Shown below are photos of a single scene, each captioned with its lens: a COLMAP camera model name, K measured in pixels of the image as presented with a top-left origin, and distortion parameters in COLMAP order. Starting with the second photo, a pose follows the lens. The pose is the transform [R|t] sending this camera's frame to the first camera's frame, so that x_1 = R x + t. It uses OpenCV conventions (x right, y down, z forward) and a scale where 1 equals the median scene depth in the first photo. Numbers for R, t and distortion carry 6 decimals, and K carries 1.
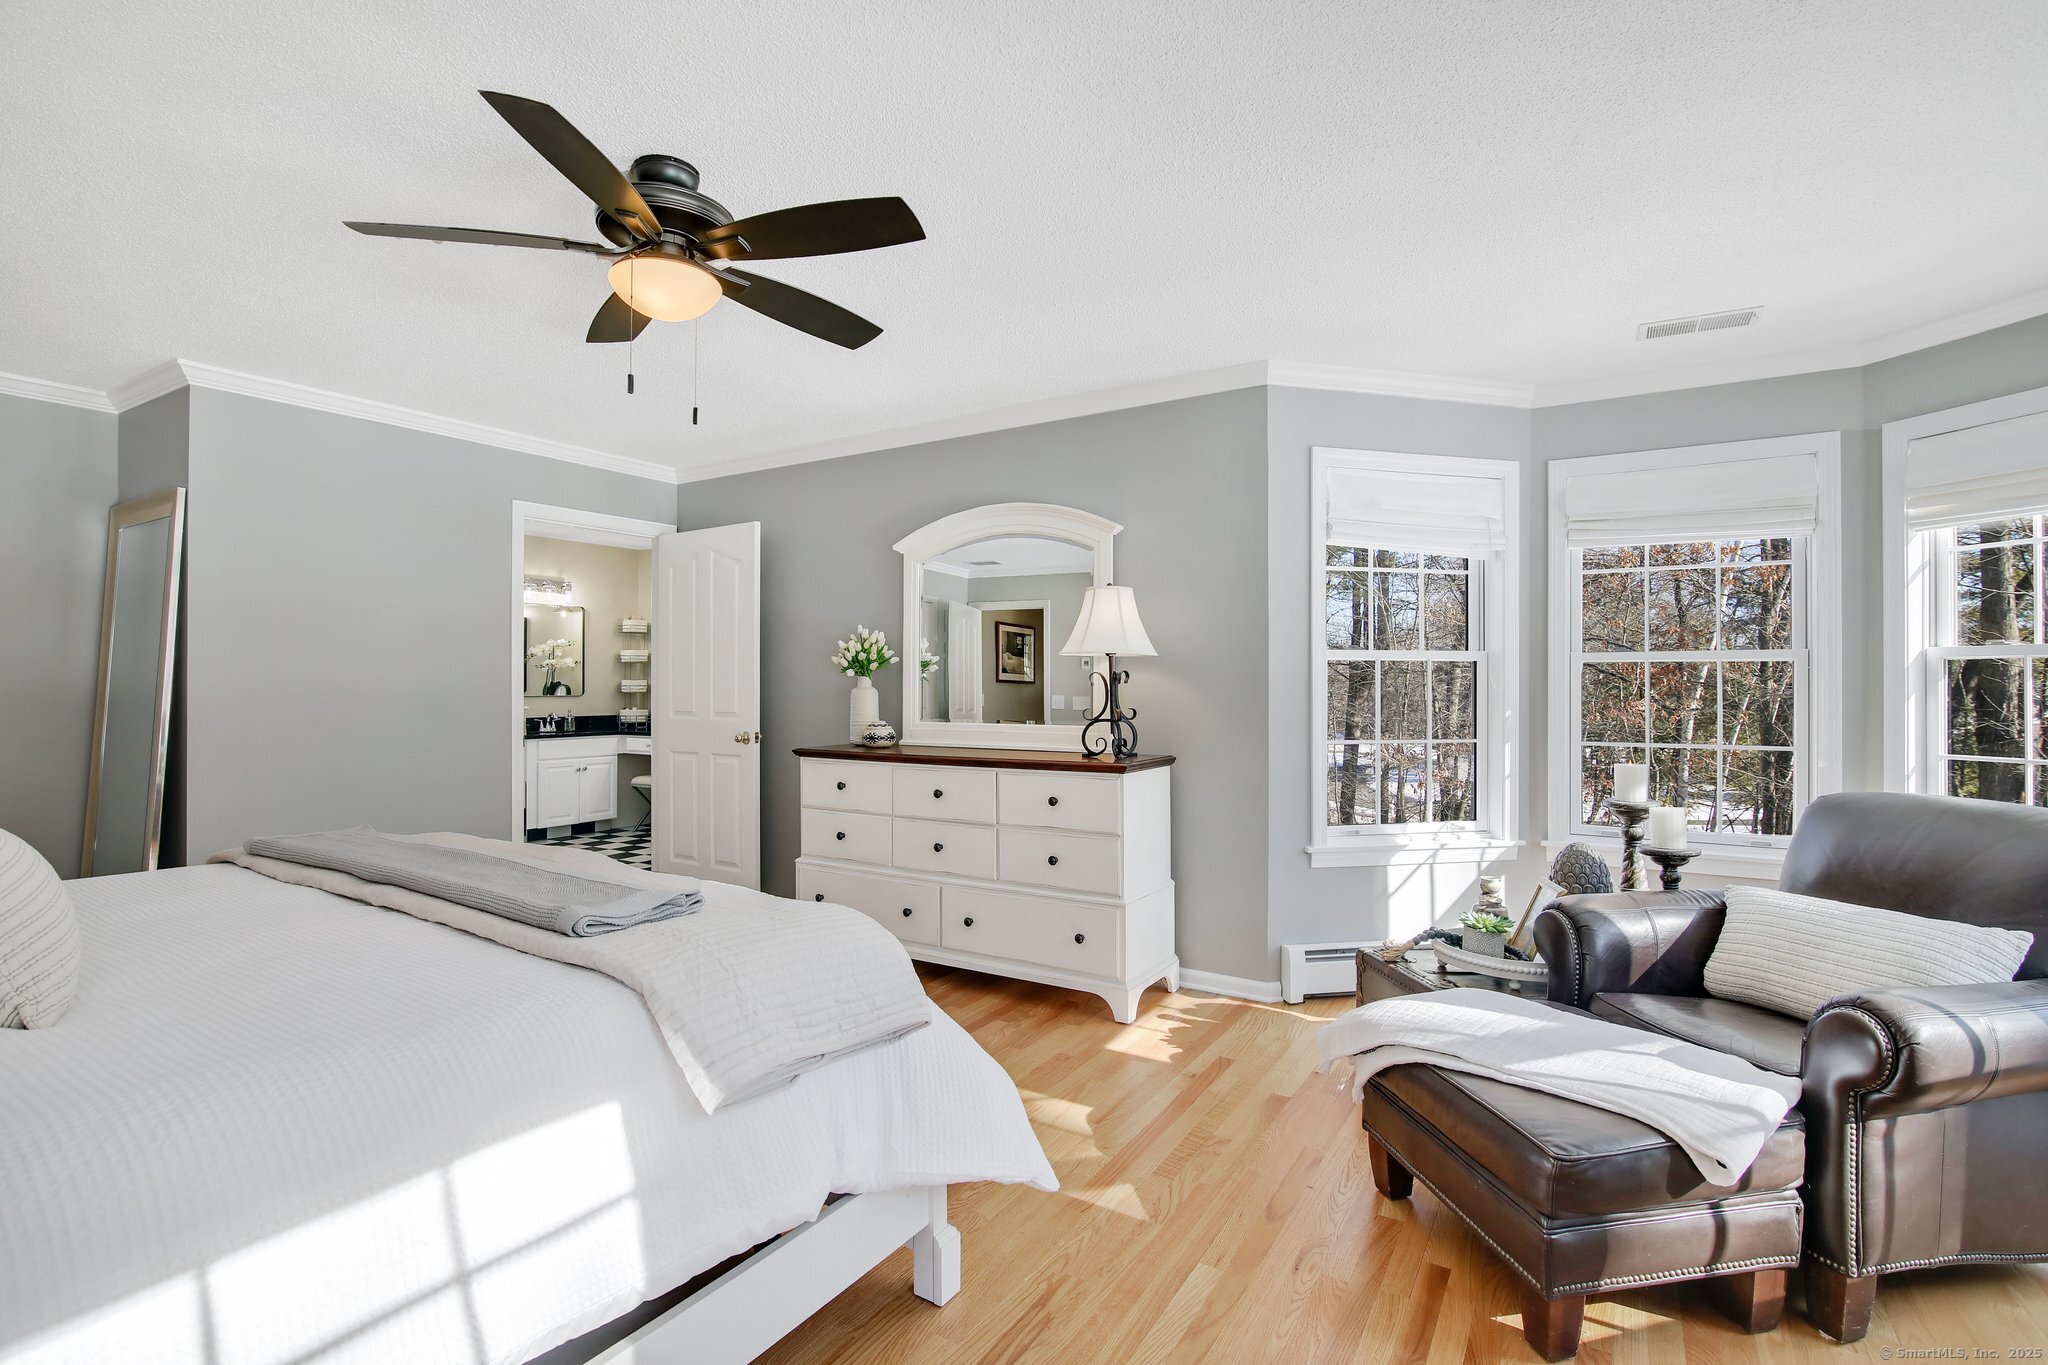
lens RADIAL K [[967.2, 0, 1032.3], [0, 967.2, 669.4], [0, 0, 1]] dist [-0.023050, 0.001751]
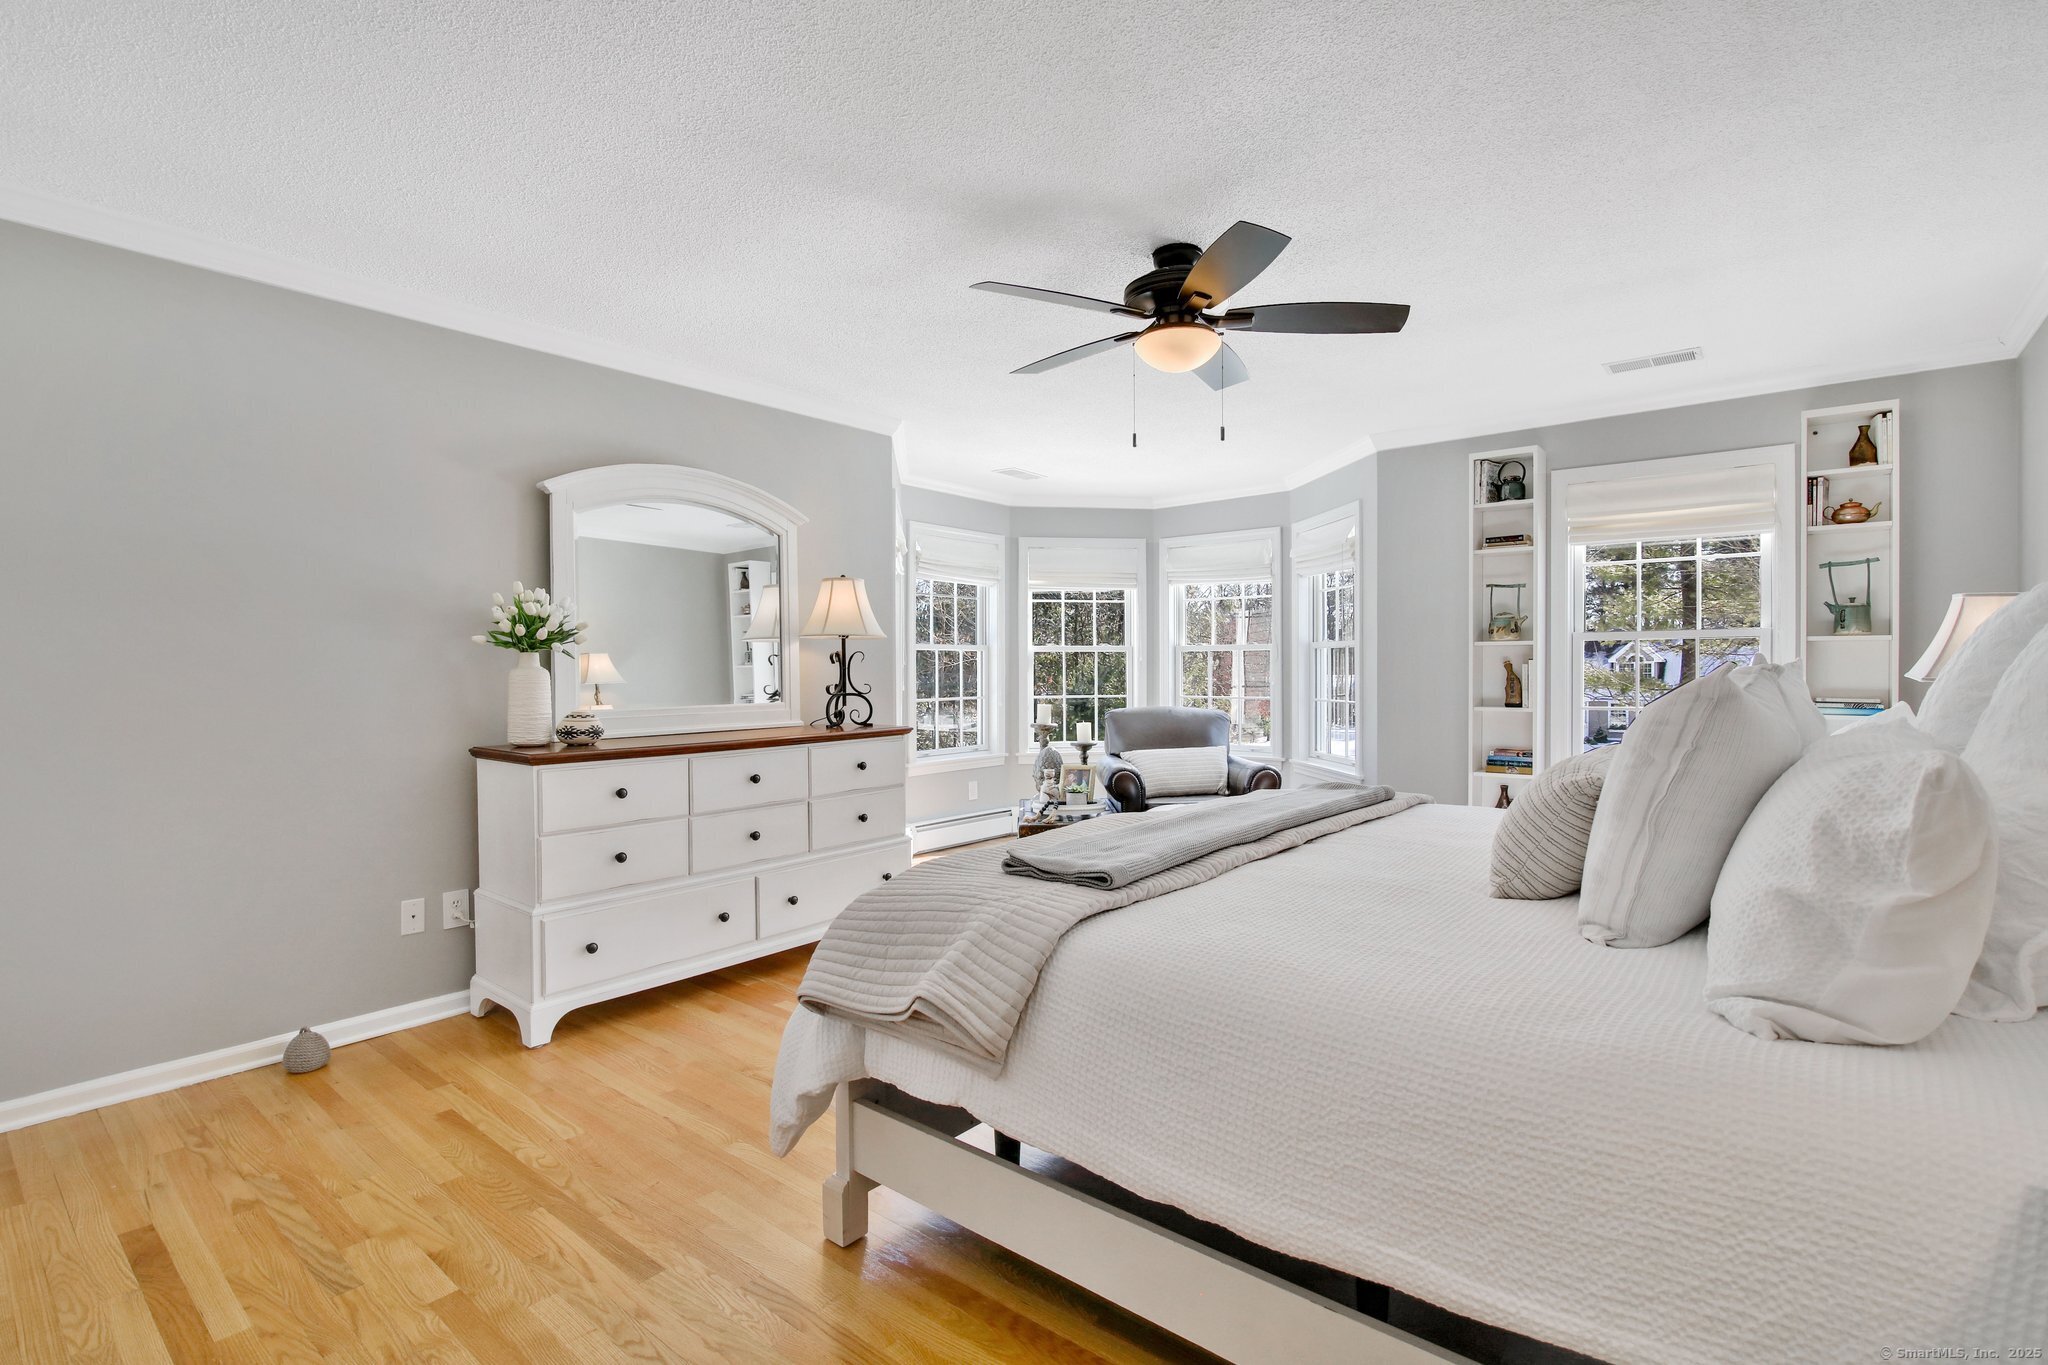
lens RADIAL K [[967.2, 0, 1029.4], [0, 967.2, 679.5], [0, 0, 1]] dist [-0.023050, 0.001751]
pose [[0.111813, -0.006585, 0.993707, -1.064833], [-0.004275, 0.999966, 0.007107, 0.029187], [-0.993720, -0.005042, 0.111781, 0.687500]]
